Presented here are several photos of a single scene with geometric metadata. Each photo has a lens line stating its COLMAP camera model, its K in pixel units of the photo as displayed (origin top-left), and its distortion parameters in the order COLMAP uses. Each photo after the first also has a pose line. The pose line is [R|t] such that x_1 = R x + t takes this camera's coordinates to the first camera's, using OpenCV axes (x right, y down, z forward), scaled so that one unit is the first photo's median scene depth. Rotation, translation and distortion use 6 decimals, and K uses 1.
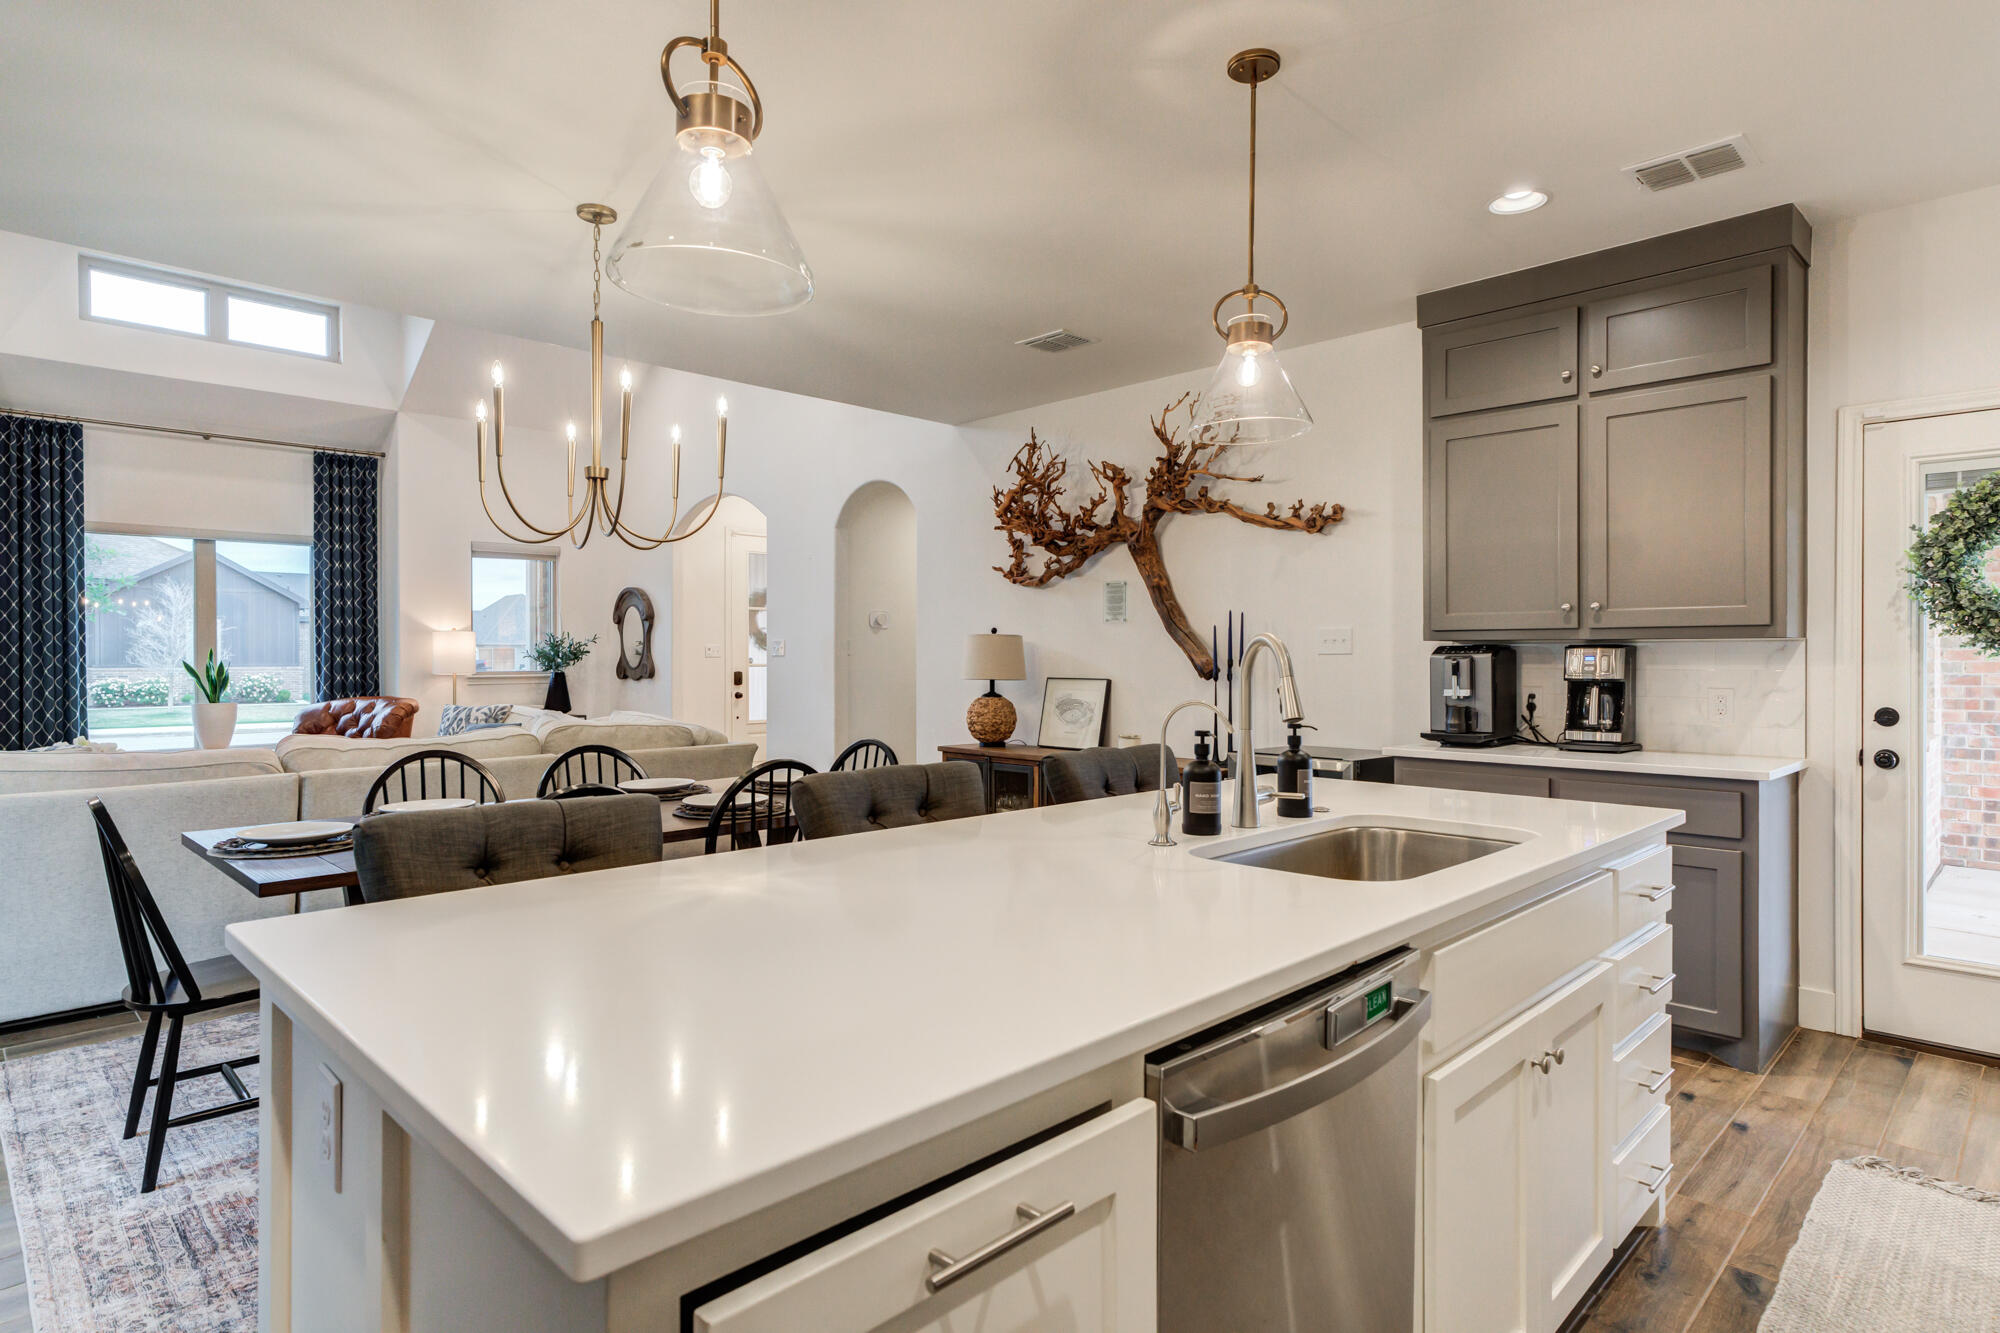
lens RADIAL K [[1083.1, 0, 1009.3], [0, 1083.1, 662.5], [0, 0, 1]] dist [0.013148, 0.000123]
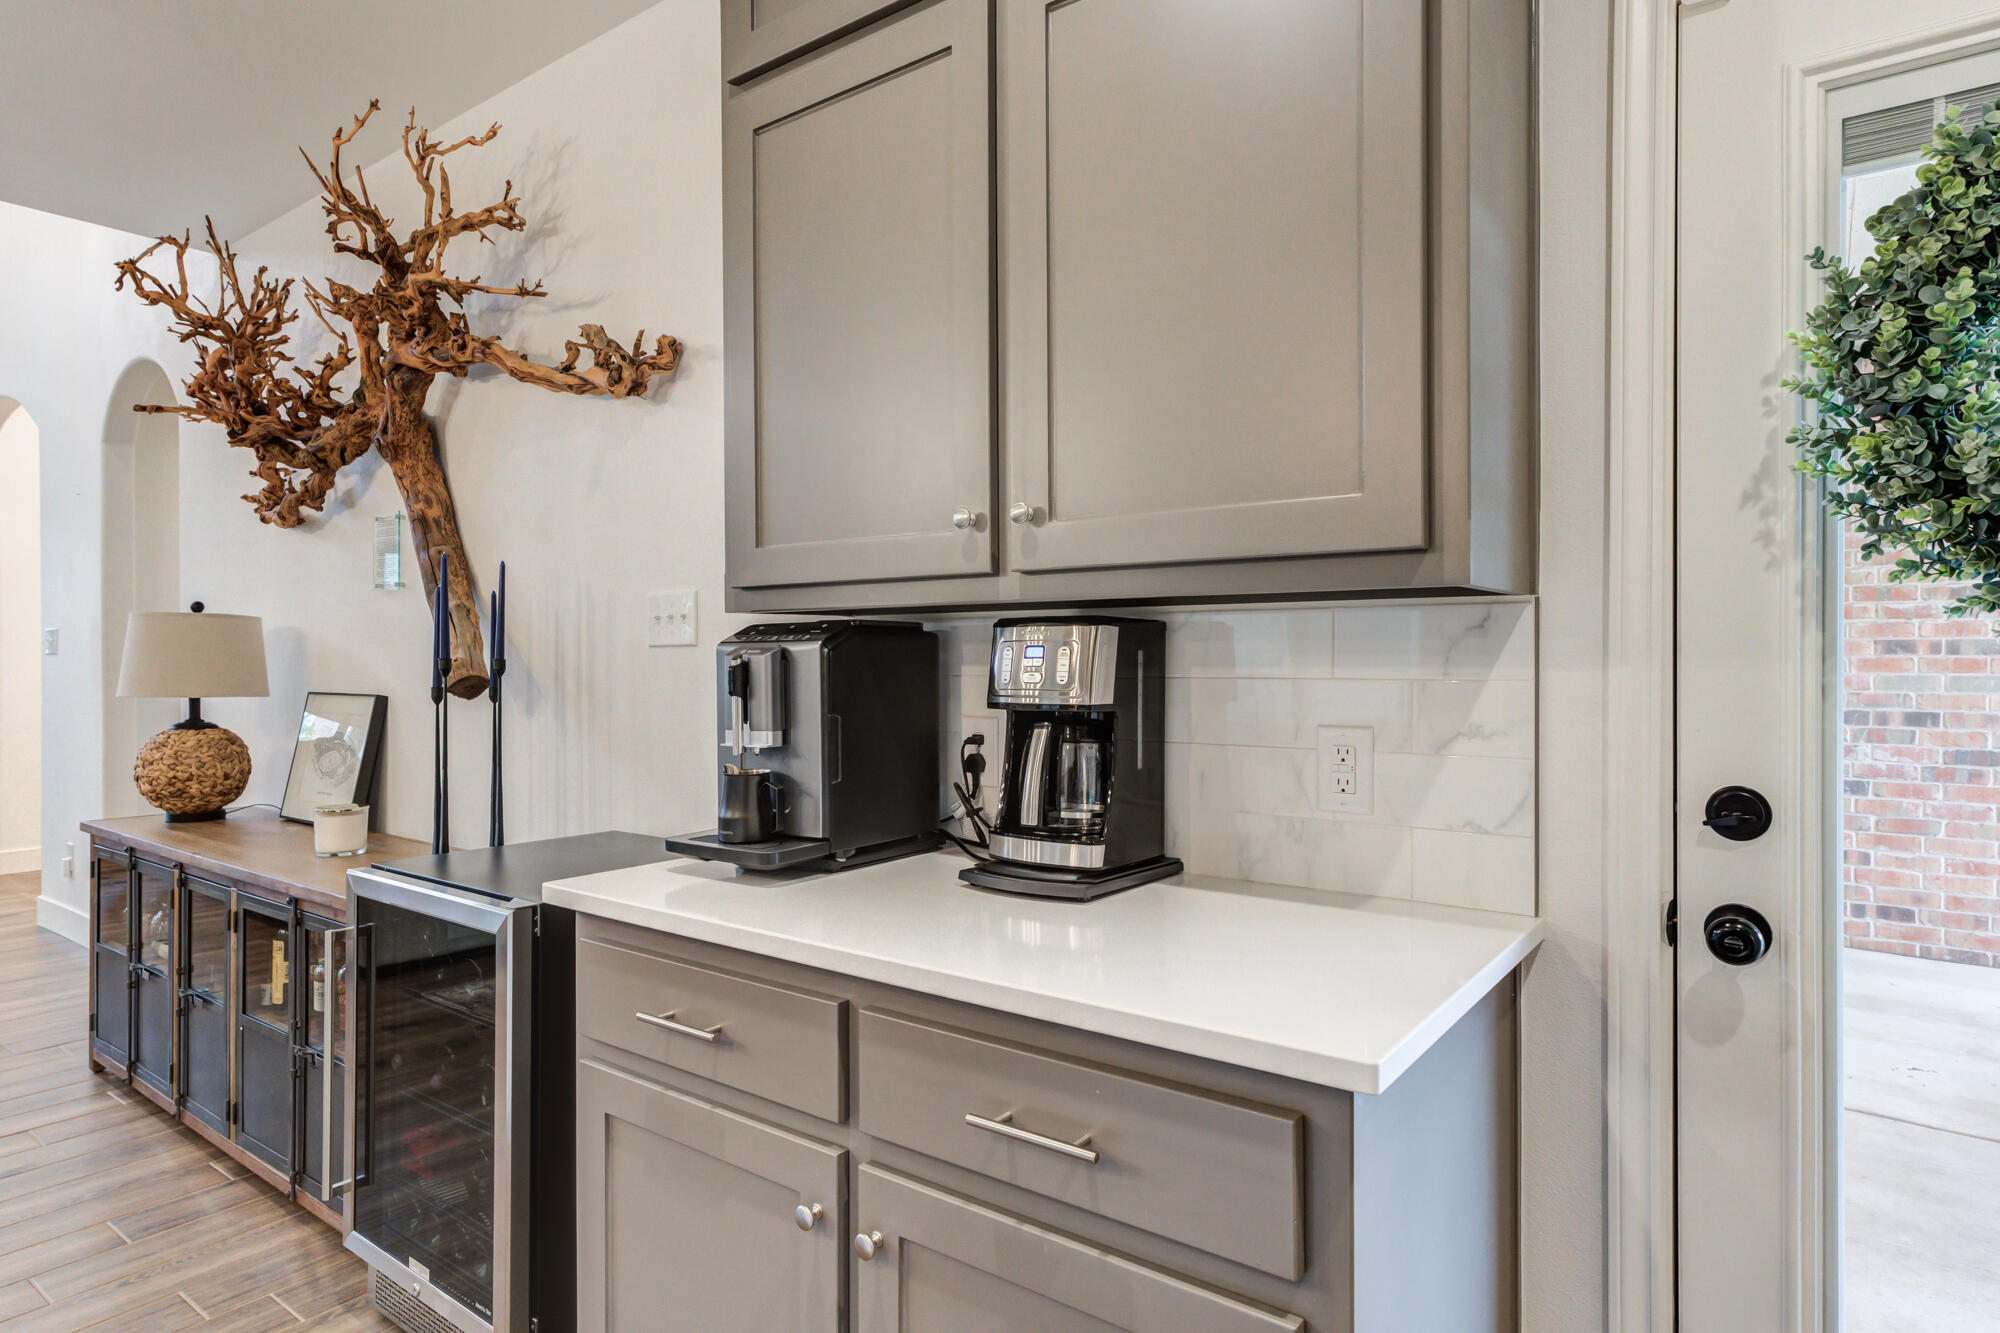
lens RADIAL K [[1053.2, 0, 1000.0], [0, 1053.2, 666.5], [0, 0, 1]] dist [0.004625, 0.000990]
pose [[0.993708, -0.004287, 0.111916, 0.491308], [0.003827, 0.999983, 0.004324, -0.000359], [-0.111933, -0.003868, 0.993708, 0.640167]]
